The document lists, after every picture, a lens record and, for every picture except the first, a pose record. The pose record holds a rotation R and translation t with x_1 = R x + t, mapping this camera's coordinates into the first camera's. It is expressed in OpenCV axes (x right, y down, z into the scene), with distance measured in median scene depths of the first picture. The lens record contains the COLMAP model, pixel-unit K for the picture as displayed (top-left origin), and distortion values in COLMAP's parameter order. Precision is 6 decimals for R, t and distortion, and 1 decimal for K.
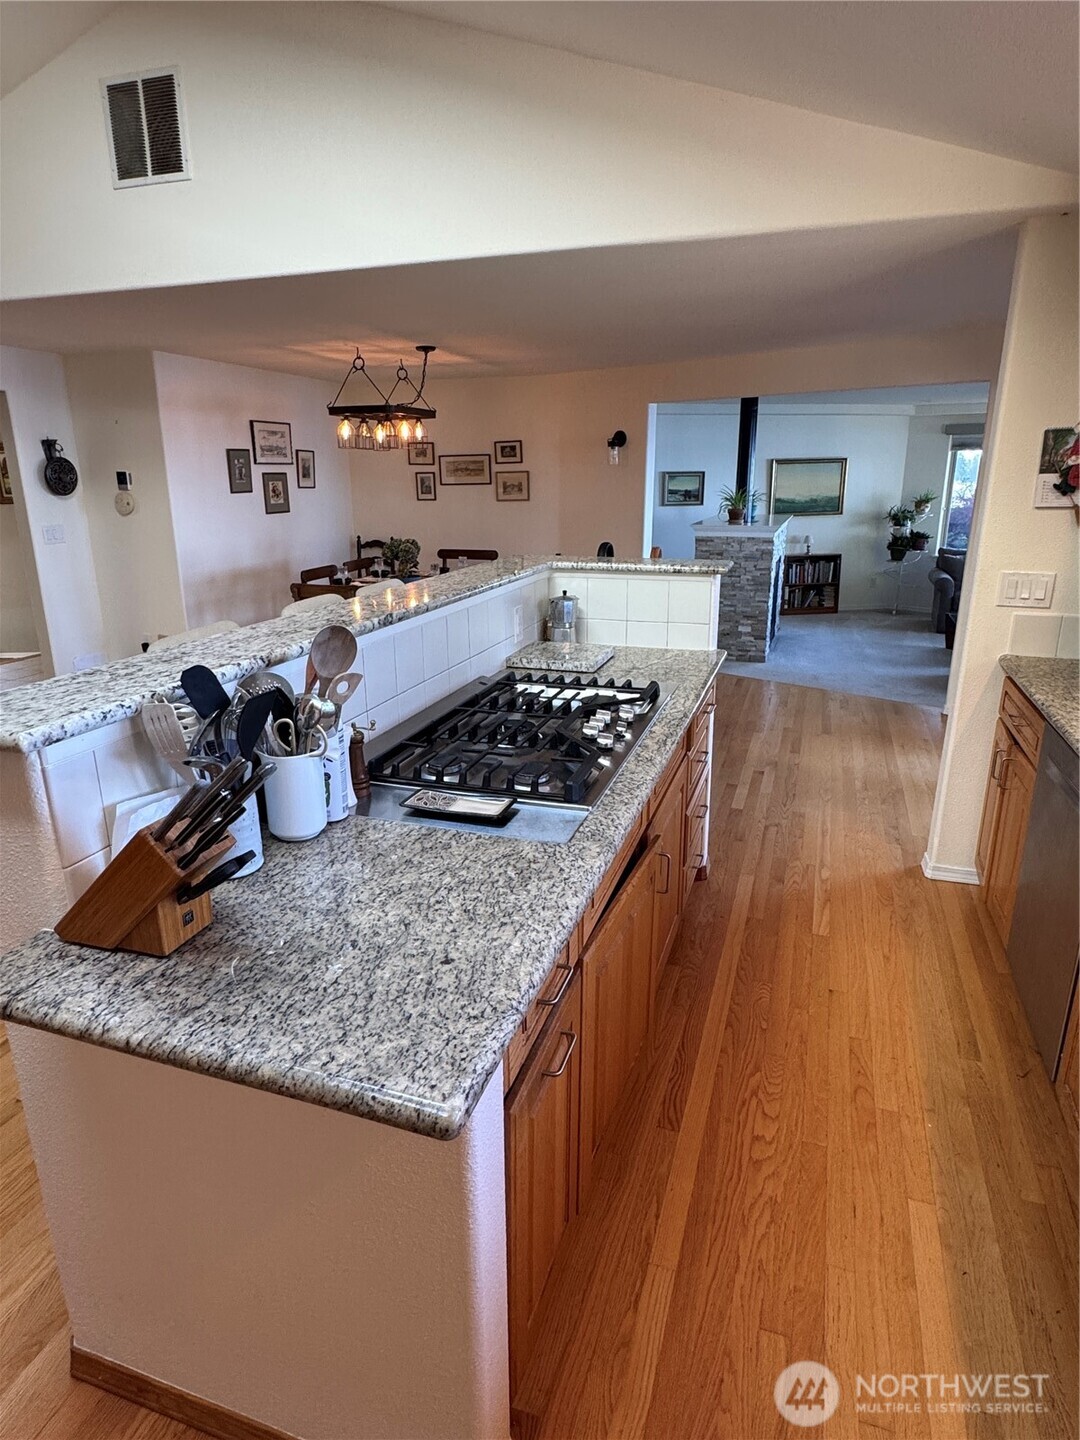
lens RADIAL K [[835.7, 0, 540.0], [0, 835.7, 720.0], [0, 0, 1]] dist [-0.000935, -0.000877]
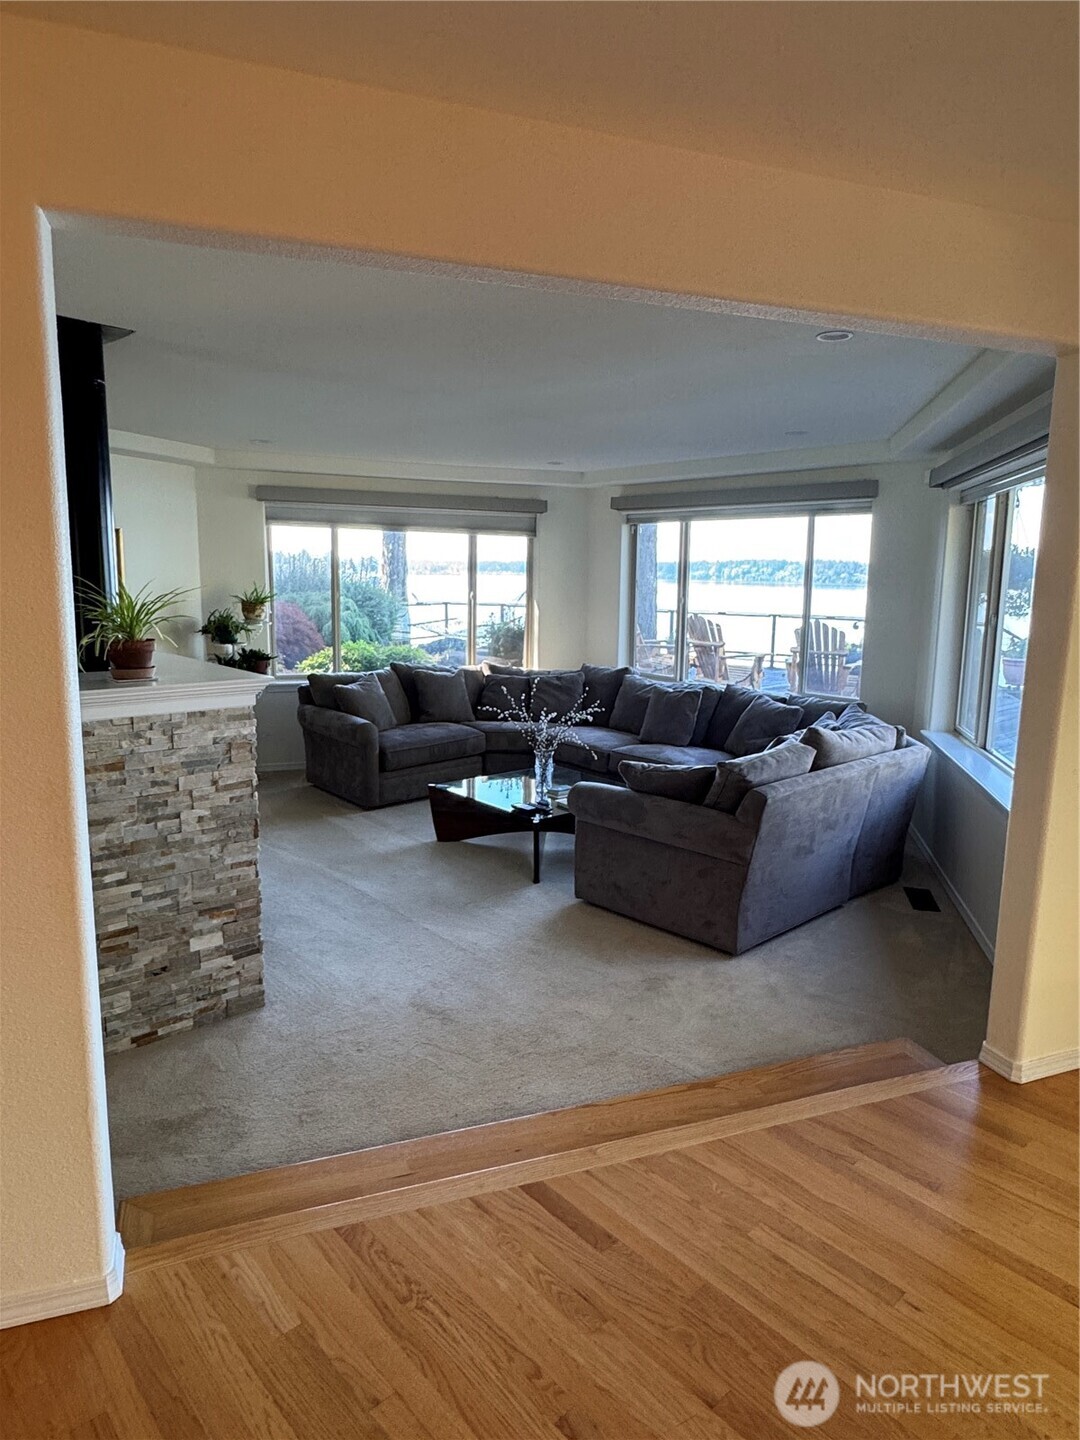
lens RADIAL K [[887.5, 0, 540.0], [0, 887.5, 720.0], [0, 0, 1]] dist [-0.001526, -0.000146]
pose [[0.487476, -0.138346, 0.862106, -0.017704], [0.237210, 0.971216, 0.021725, -0.181063], [-0.840297, 0.193909, 0.506261, 0.646628]]
